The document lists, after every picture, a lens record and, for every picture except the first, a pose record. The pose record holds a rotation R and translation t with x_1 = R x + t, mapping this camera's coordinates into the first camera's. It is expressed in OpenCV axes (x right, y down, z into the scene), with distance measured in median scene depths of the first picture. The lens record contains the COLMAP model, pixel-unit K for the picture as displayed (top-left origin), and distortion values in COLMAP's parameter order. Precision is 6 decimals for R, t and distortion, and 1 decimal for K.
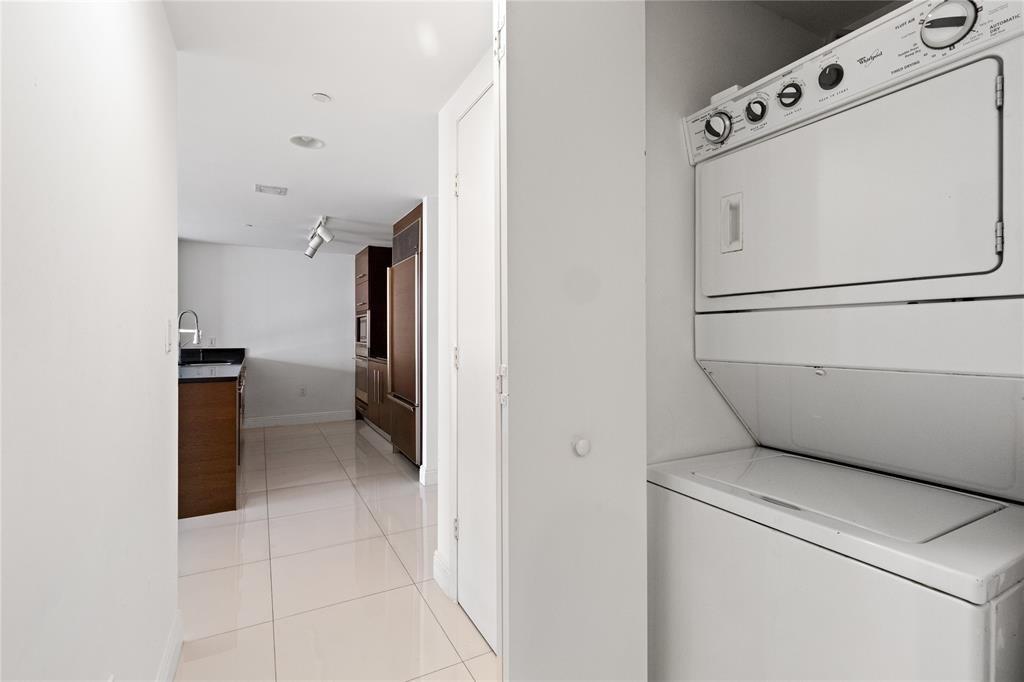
lens RADIAL K [[467.2, 0, 502.8], [0, 467.2, 336.7], [0, 0, 1]] dist [-0.000073, -0.000085]
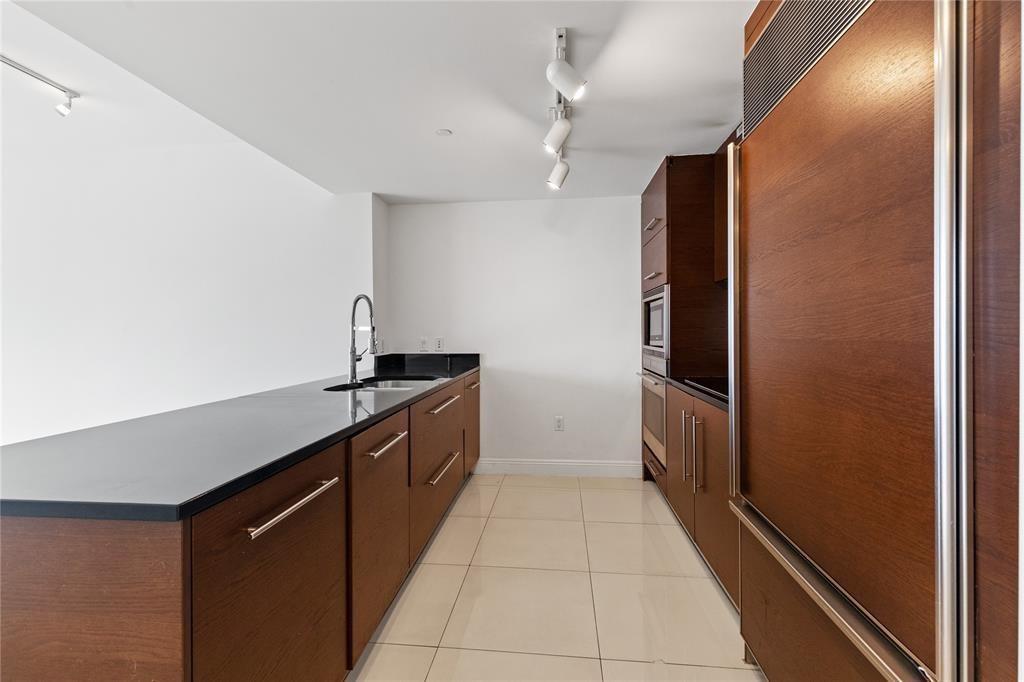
lens RADIAL K [[467.2, 0, 502.8], [0, 467.2, 336.7], [0, 0, 1]] dist [-0.000073, -0.000085]
pose [[0.824531, -0.000280, -0.565816, -0.140333], [0.005443, 0.999958, 0.007437, -0.004702], [0.565790, -0.009212, 0.824498, 0.457486]]
